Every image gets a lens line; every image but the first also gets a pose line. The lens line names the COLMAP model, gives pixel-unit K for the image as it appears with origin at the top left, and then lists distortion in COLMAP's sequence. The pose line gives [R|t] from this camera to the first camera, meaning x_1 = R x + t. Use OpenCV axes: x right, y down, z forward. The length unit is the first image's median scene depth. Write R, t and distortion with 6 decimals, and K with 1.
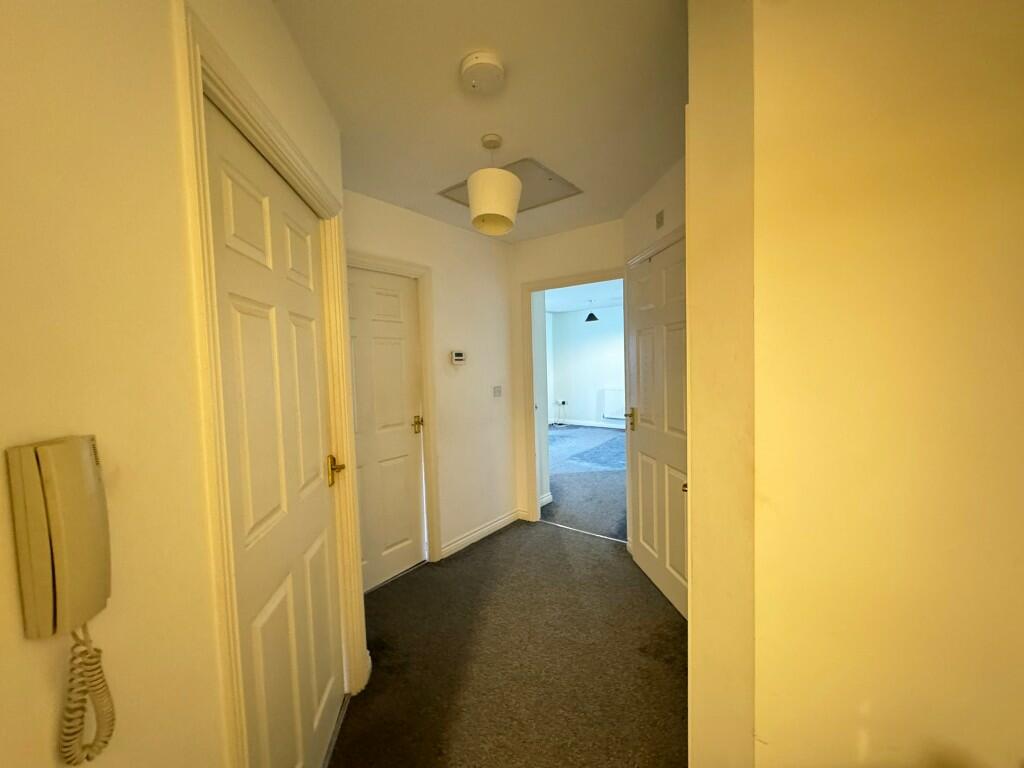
lens RADIAL K [[406.0, 0, 512.0], [0, 406.0, 384.0], [0, 0, 1]] dist [-0.000297, 0.000275]
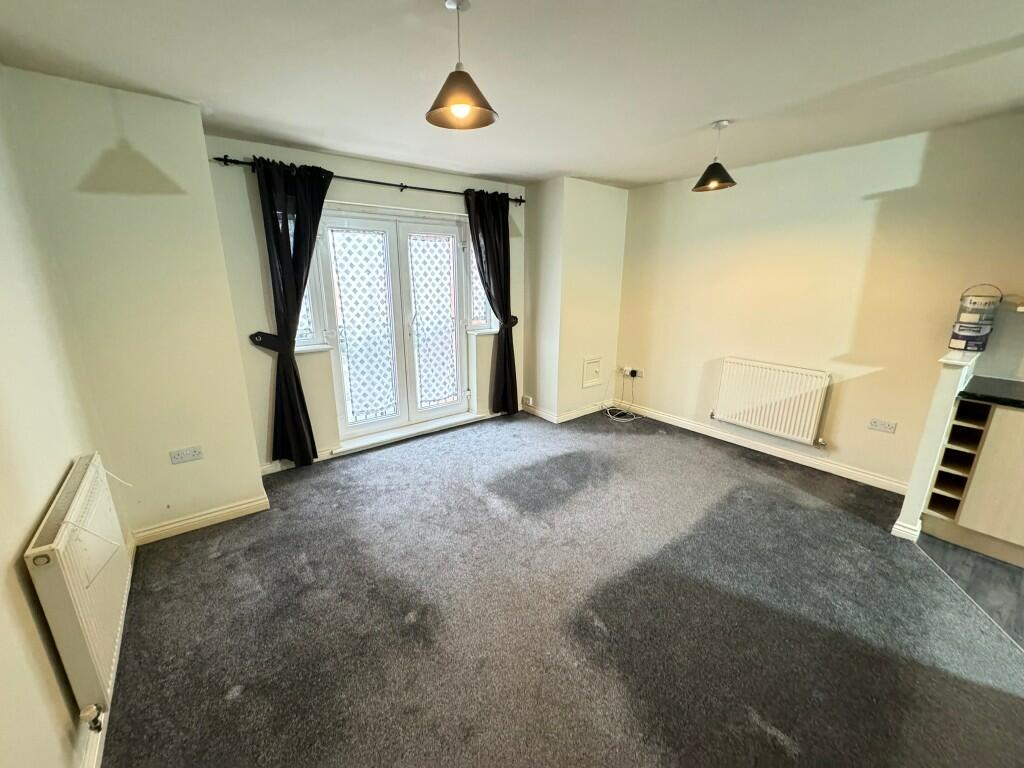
lens RADIAL K [[406.0, 0, 512.0], [0, 406.0, 384.0], [0, 0, 1]] dist [-0.000297, 0.000275]
pose [[0.969479, 0.088050, -0.228817, 0.097886], [-0.037305, 0.975396, 0.217281, -0.048264], [0.242319, -0.202113, 0.948911, 0.474640]]
